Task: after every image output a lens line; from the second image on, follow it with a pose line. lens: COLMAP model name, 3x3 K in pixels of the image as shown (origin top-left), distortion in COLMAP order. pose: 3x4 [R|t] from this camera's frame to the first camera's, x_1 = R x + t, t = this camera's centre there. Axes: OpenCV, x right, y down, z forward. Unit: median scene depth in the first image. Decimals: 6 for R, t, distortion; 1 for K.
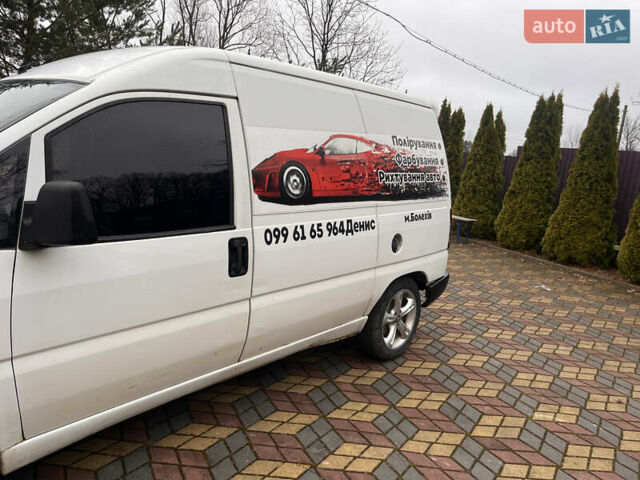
lens RADIAL K [[482.6, 0, 323.2], [0, 482.6, 245.0], [0, 0, 1]] dist [0.055040, -0.075707]
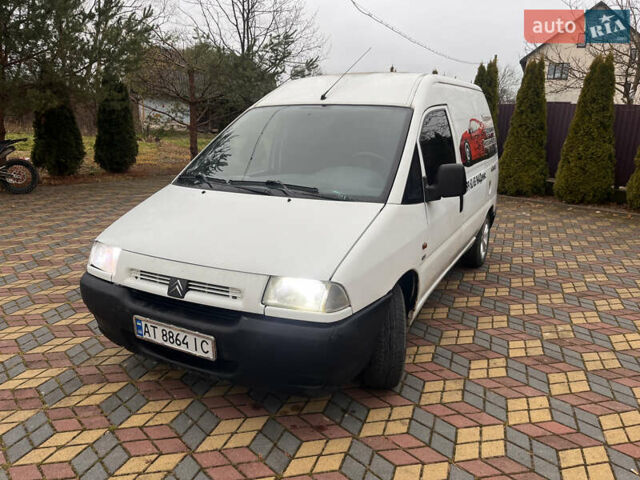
lens RADIAL K [[482.6, 0, 320.7], [0, 482.6, 242.0], [0, 0, 1]] dist [0.055040, -0.075707]
pose [[0.968497, -0.128952, 0.213036, -0.710665], [0.112682, 0.989826, 0.086877, -0.023584], [-0.222072, -0.060135, 0.973174, -0.375009]]
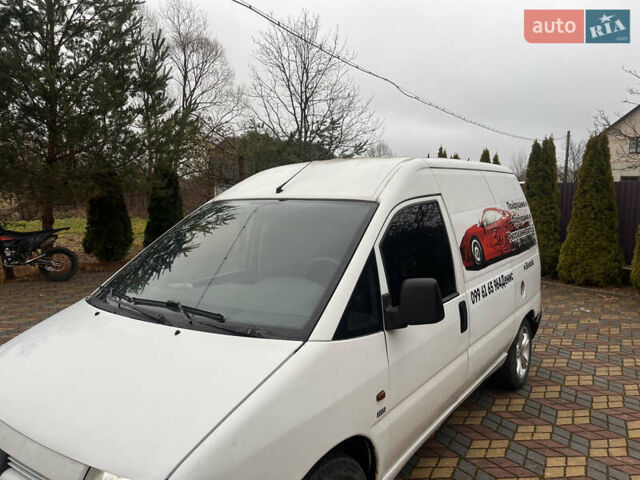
lens RADIAL K [[482.6, 0, 321.8], [0, 482.6, 242.6], [0, 0, 1]] dist [0.055040, -0.075707]
pose [[0.991378, -0.100186, 0.084456, -0.439450], [0.107343, 0.990585, -0.084963, -0.069355], [-0.075148, 0.093297, 0.992798, -0.181680]]
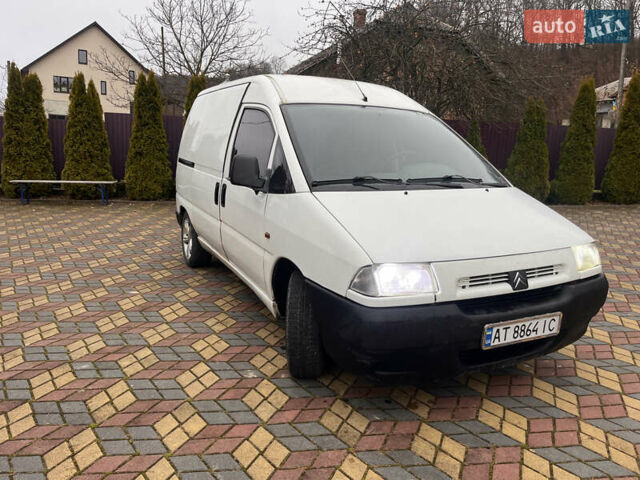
lens RADIAL K [[482.6, 0, 323.2], [0, 482.6, 238.0], [0, 0, 1]] dist [0.055040, -0.075707]
pose [[0.357277, -0.245899, 0.901048, -1.543106], [0.170377, 0.965692, 0.195984, -0.175191], [-0.918327, 0.083497, 0.386915, 0.381682]]
